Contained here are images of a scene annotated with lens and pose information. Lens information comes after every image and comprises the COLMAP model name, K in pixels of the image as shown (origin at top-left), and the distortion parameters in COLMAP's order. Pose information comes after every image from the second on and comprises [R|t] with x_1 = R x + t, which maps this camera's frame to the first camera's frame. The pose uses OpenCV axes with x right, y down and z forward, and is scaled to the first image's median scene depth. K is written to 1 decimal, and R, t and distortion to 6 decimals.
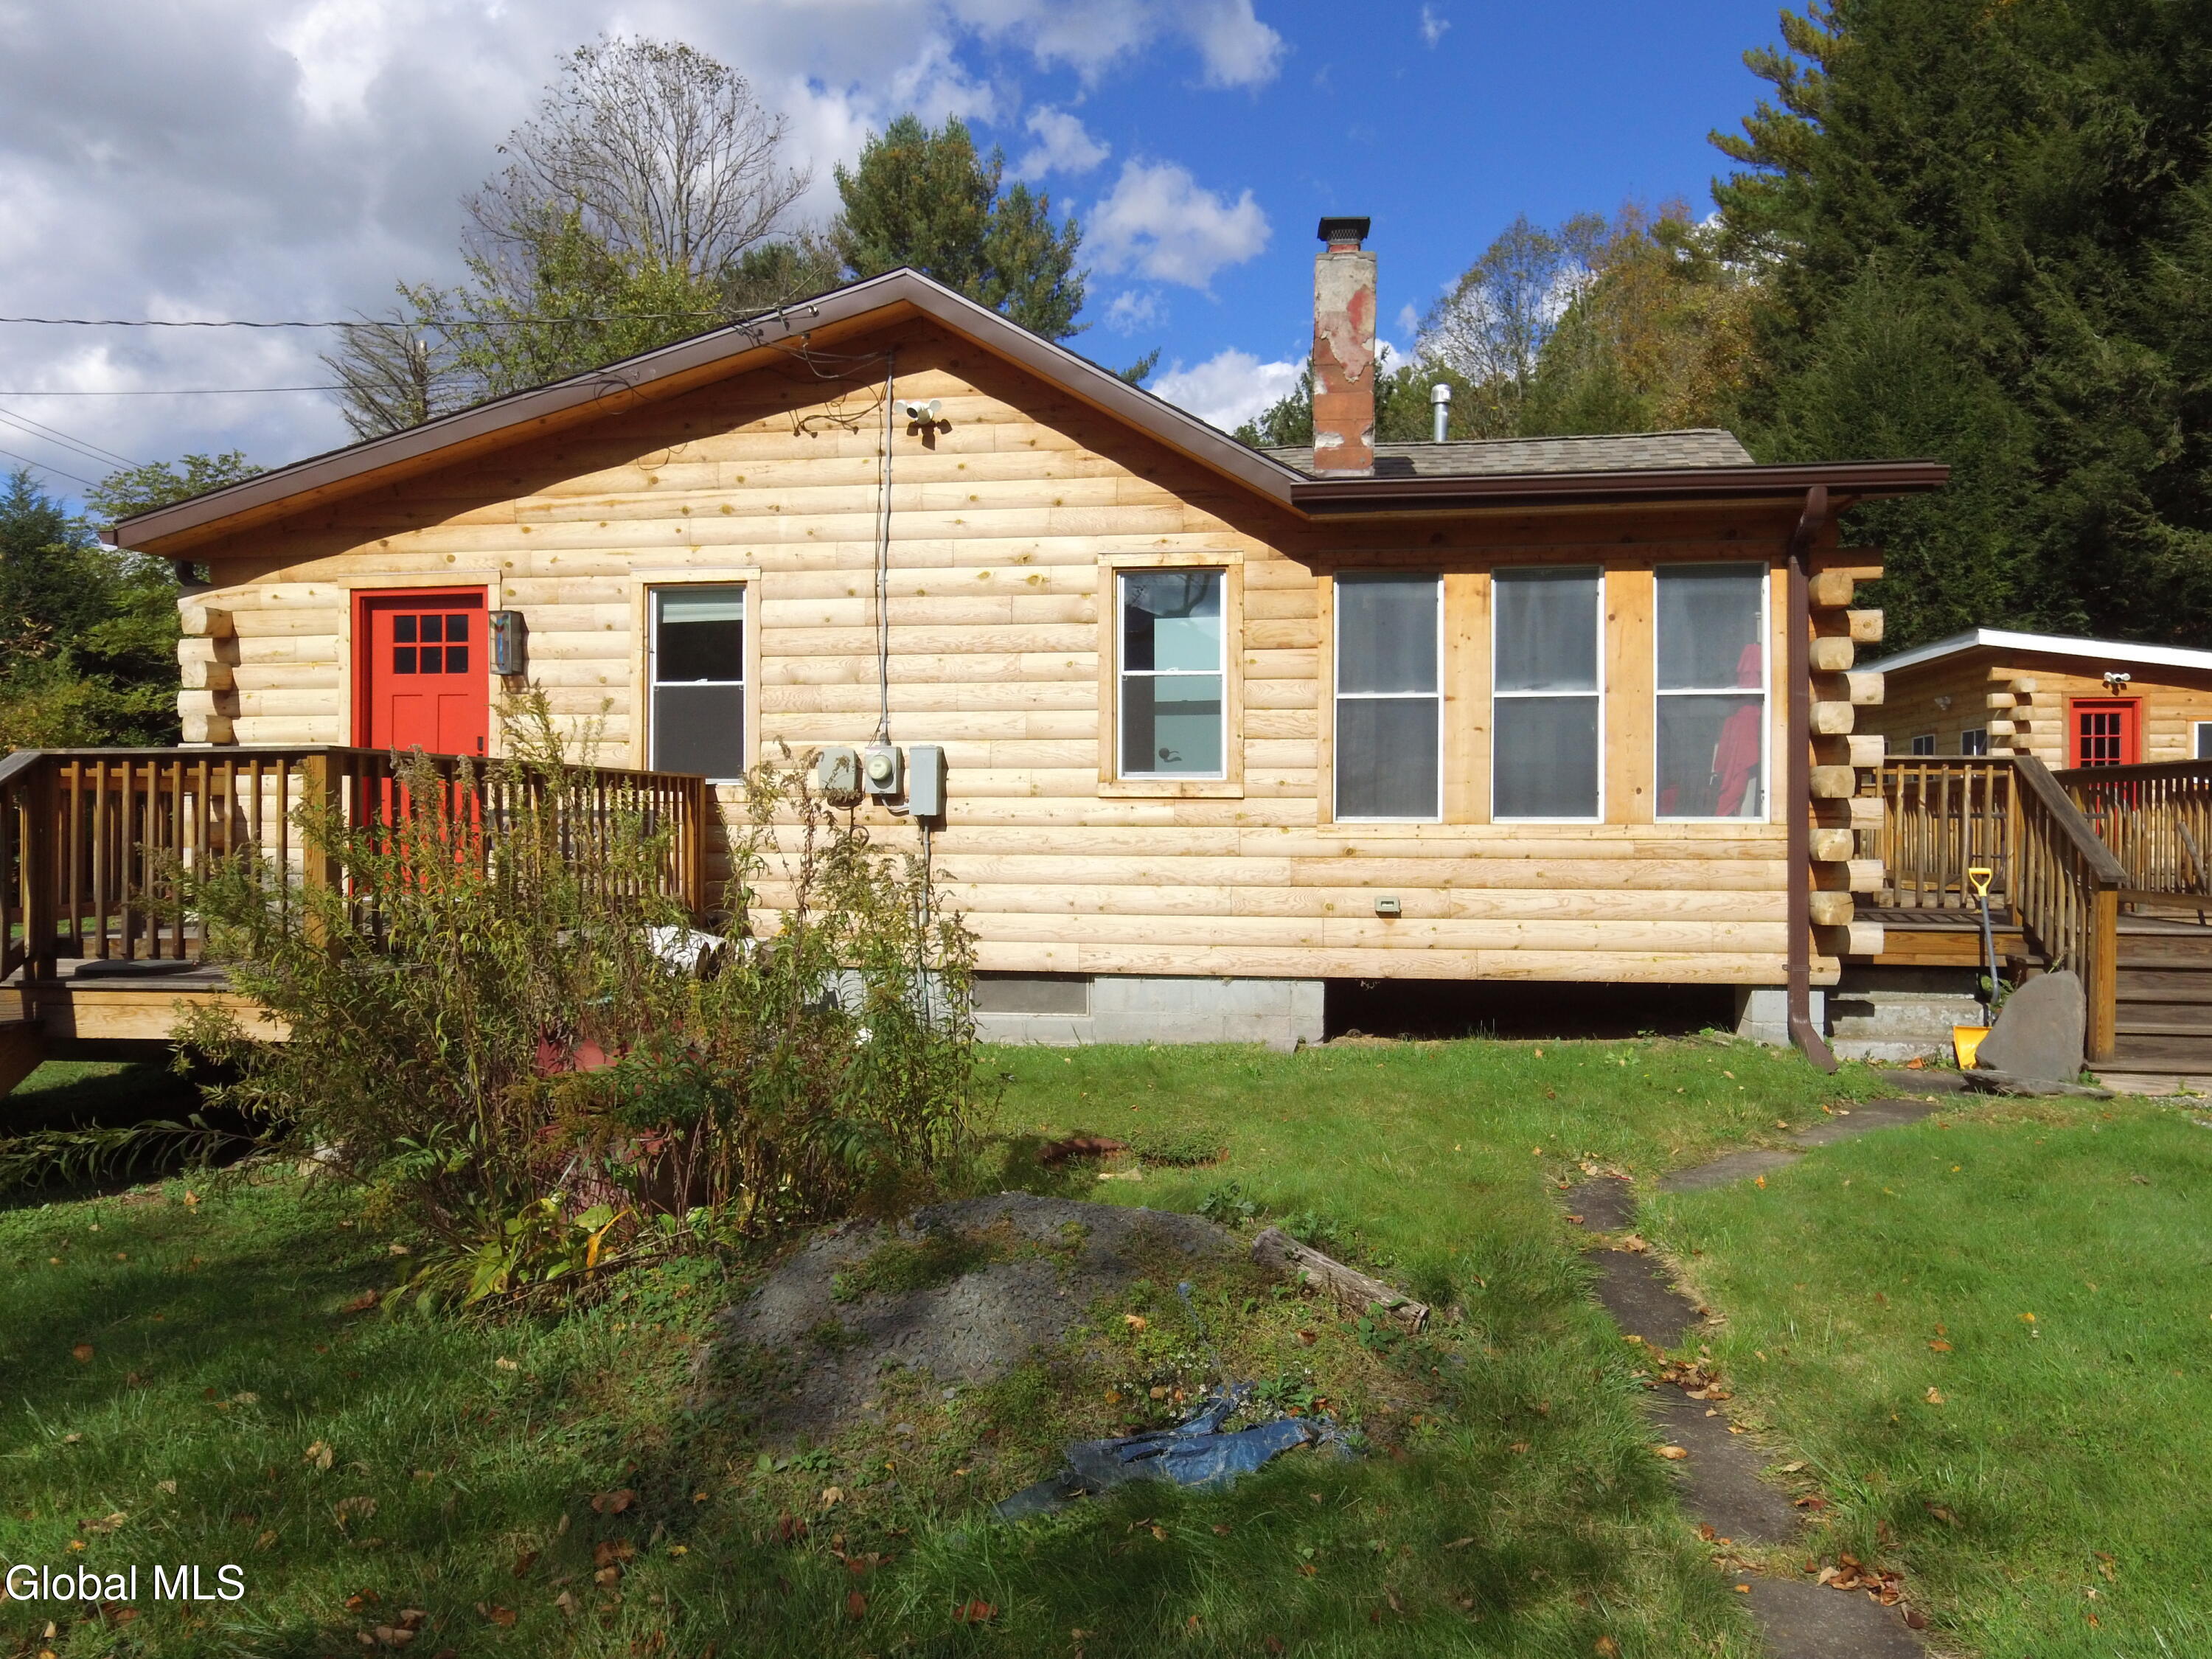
lens RADIAL K [[1507.4, 0, 1137.2], [0, 1507.4, 826.5], [0, 0, 1]] dist [-0.000673, 0.000578]
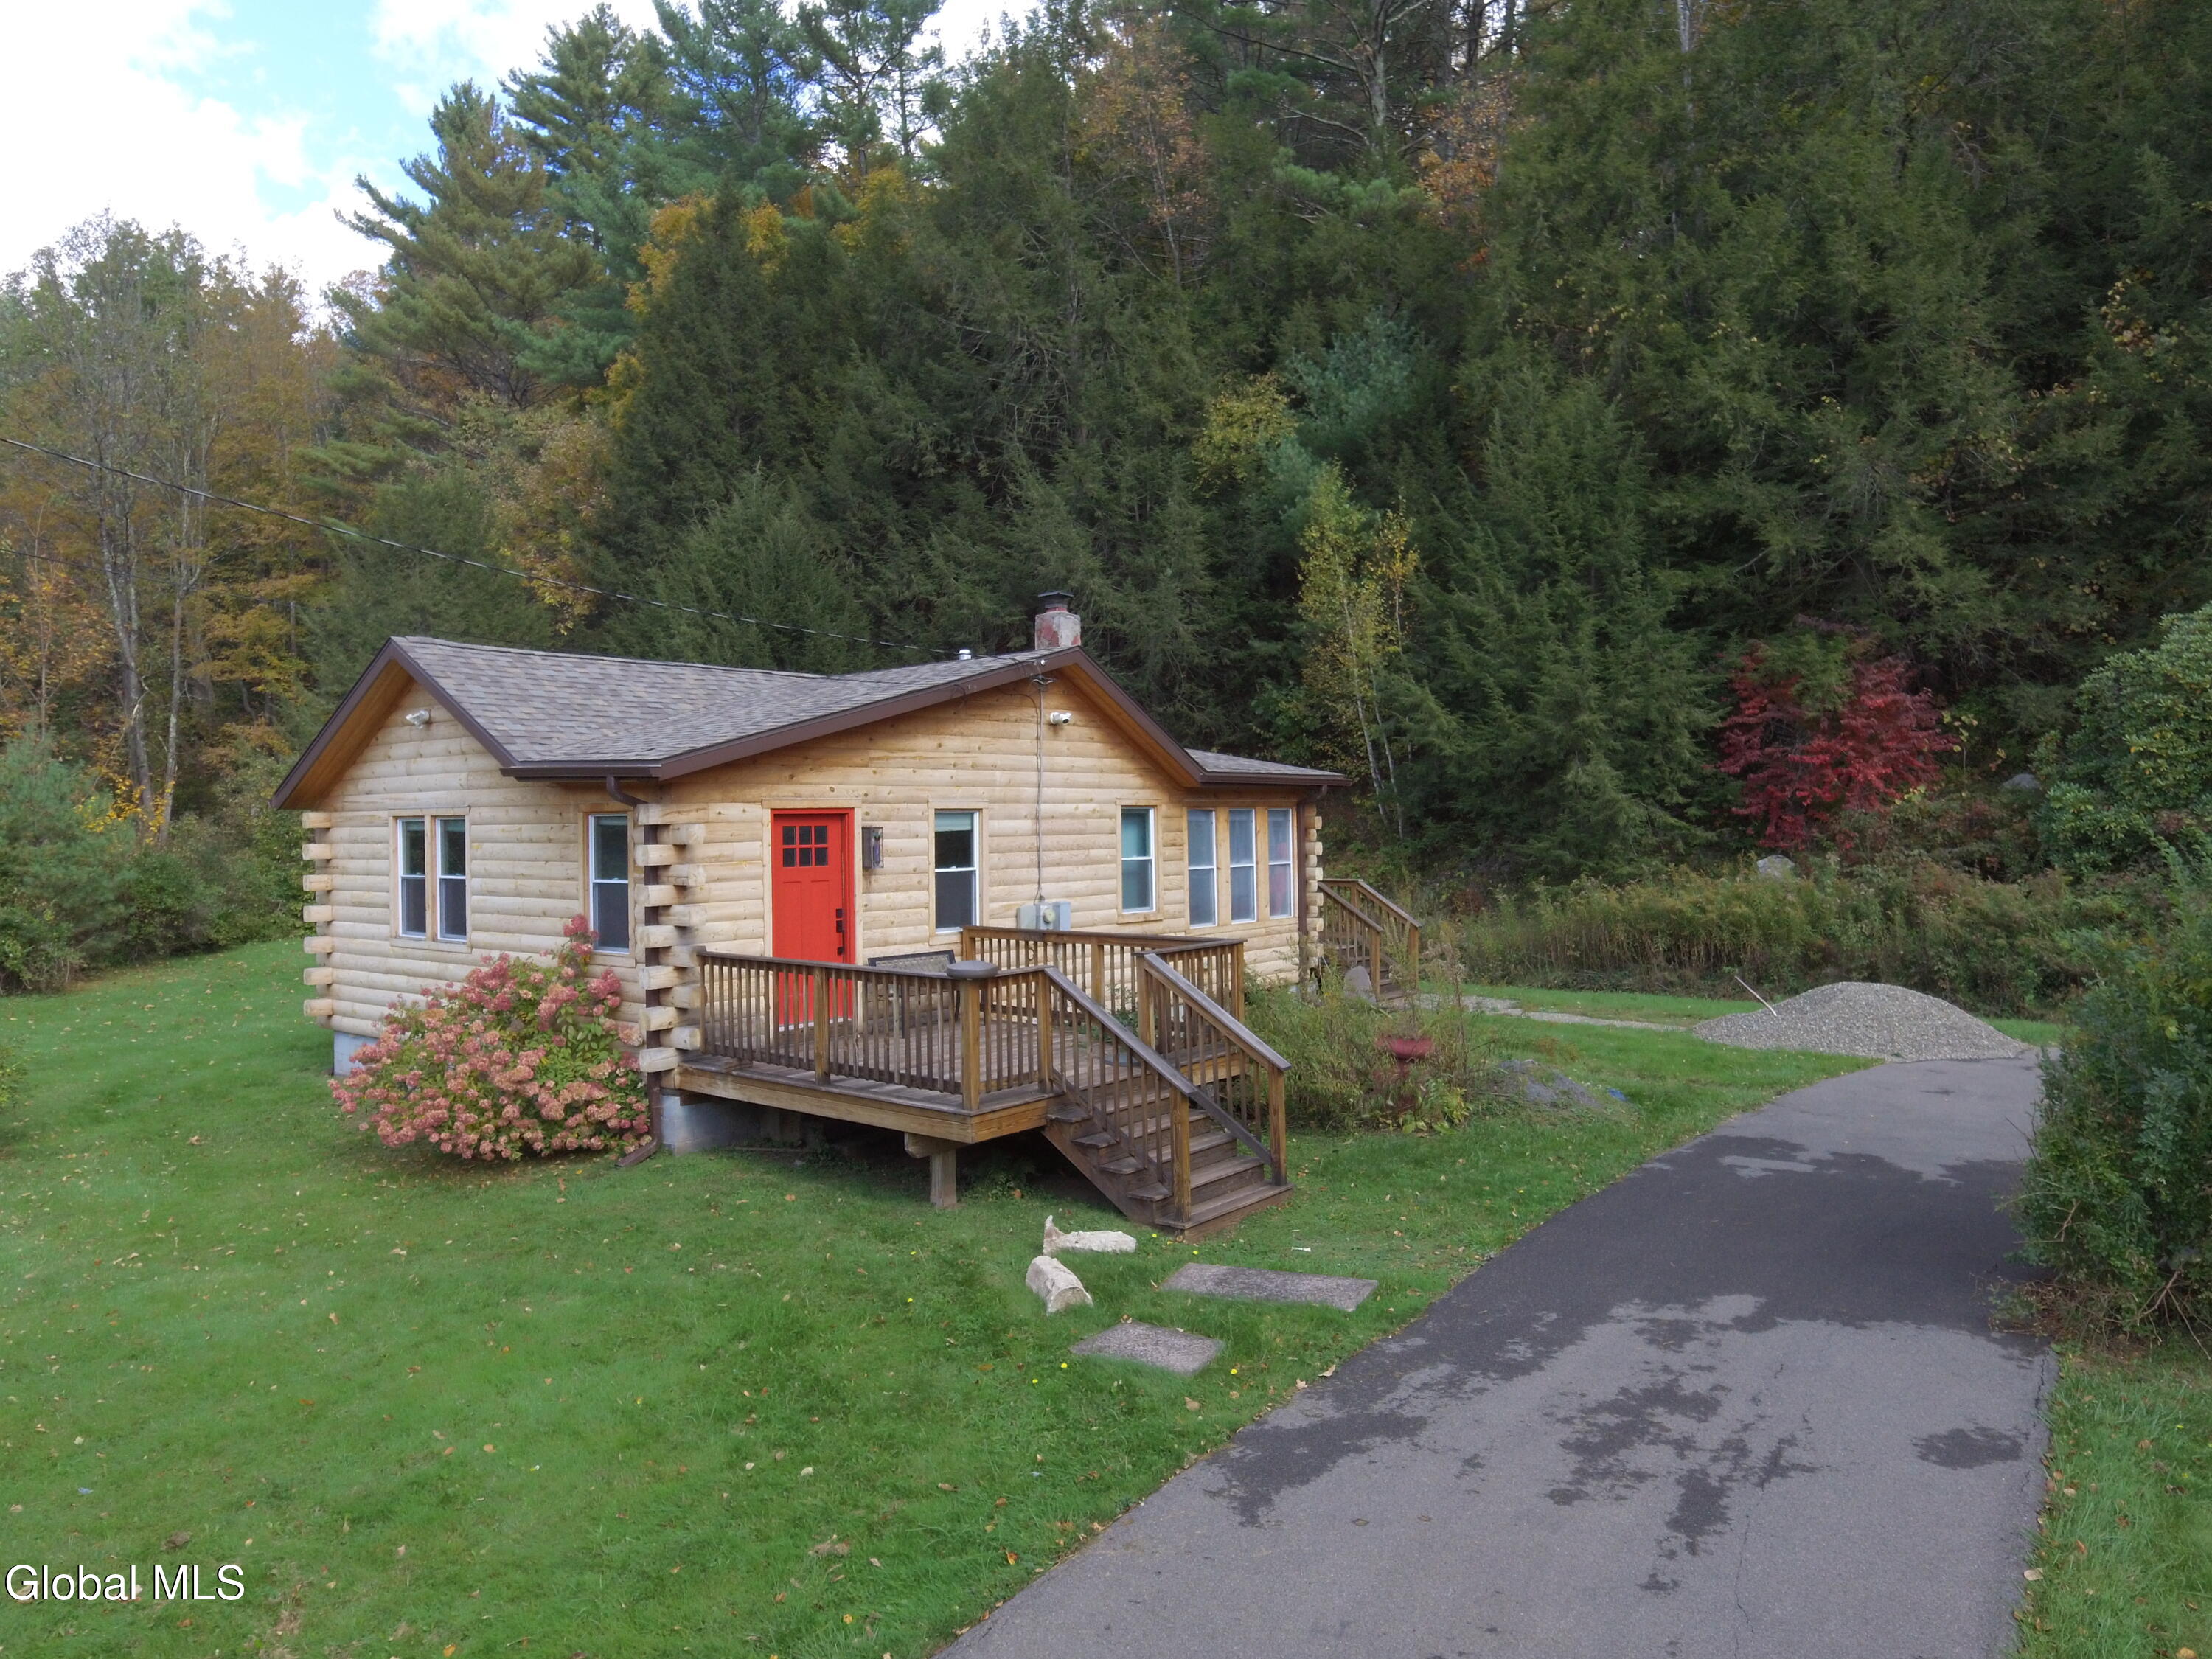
lens RADIAL K [[1507.4, 0, 1137.2], [0, 1507.4, 826.5], [0, 0, 1]] dist [-0.000673, 0.000578]
pose [[0.488653, -0.014572, 0.872356, -1.686907], [0.011075, 0.999884, 0.010498, -0.163141], [-0.872408, 0.004532, 0.488758, 0.030930]]
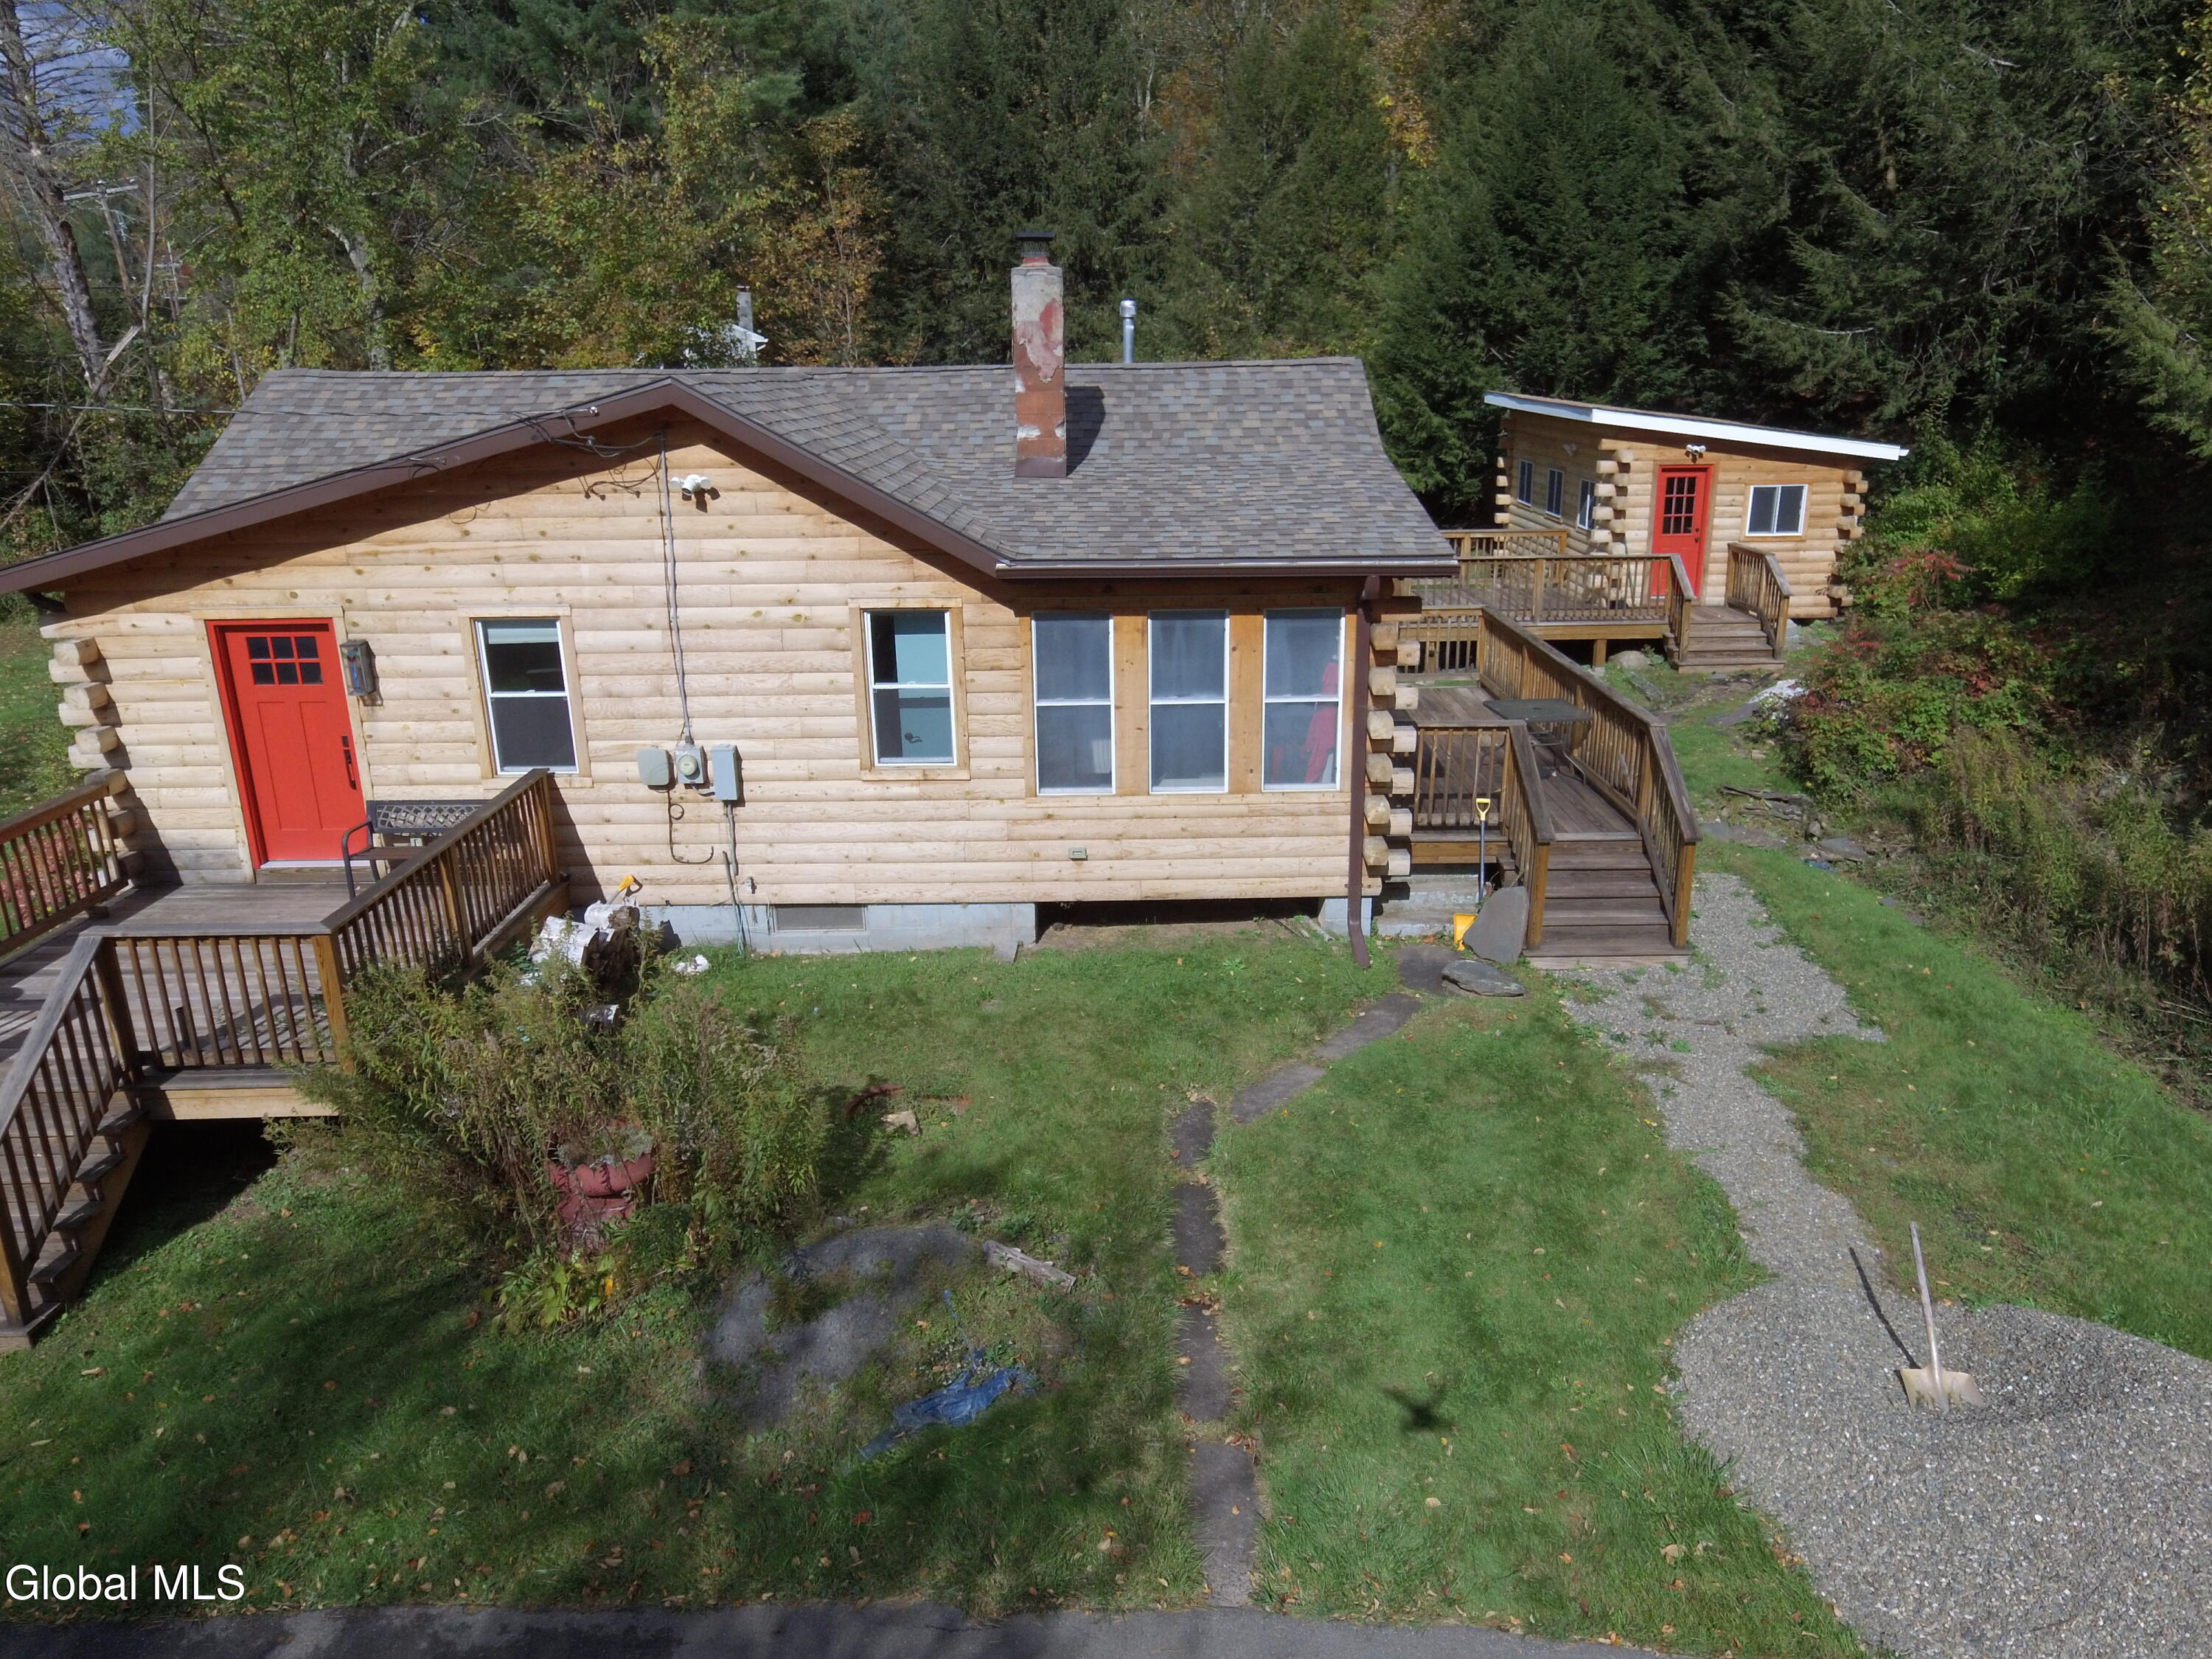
lens RADIAL K [[1507.4, 0, 1137.2], [0, 1507.4, 826.5], [0, 0, 1]] dist [-0.000673, 0.000578]
pose [[0.985652, -0.064014, 0.156178, 0.003878], [0.013108, 0.951527, 0.307286, -0.383346], [-0.168278, -0.300830, 0.938714, -0.300152]]
